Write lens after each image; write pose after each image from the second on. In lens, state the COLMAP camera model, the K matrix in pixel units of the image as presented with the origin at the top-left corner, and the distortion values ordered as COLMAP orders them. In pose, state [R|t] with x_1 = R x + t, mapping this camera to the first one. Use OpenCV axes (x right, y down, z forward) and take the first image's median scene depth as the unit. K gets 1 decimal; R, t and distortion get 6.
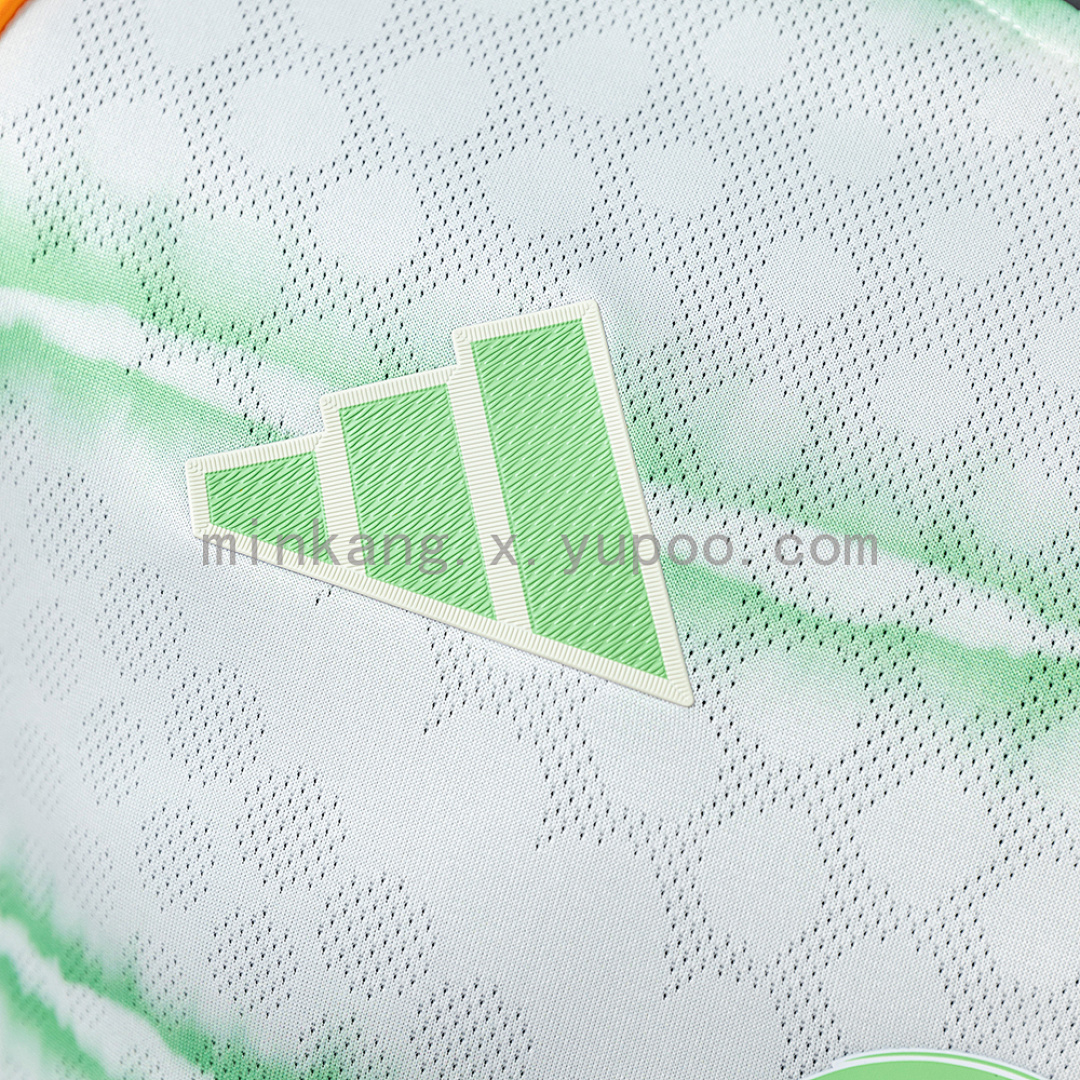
lens RADIAL K [[2615.0, 0, 421.9], [0, 2615.0, 516.3], [0, 0, 1]] dist [-0.013629, 0.000000]
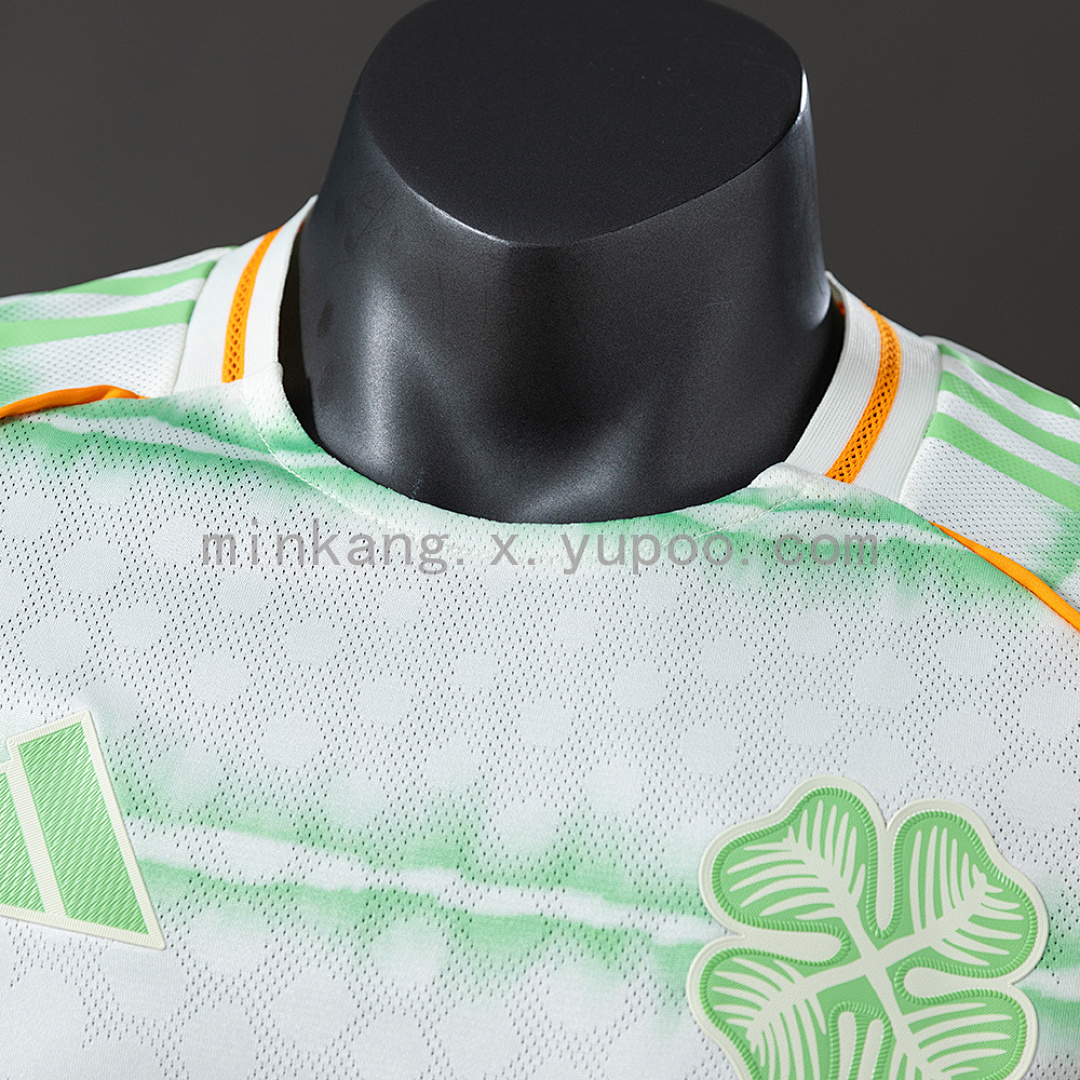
lens RADIAL K [[2872.9, 0, 542.6], [0, 2872.9, 536.7], [0, 0, 1]] dist [-0.100338, 0.000000]
pose [[0.989222, -0.142834, -0.032211, 0.427712], [0.138968, 0.985161, -0.100728, 0.031366], [0.046120, 0.095166, 0.994392, -0.790807]]
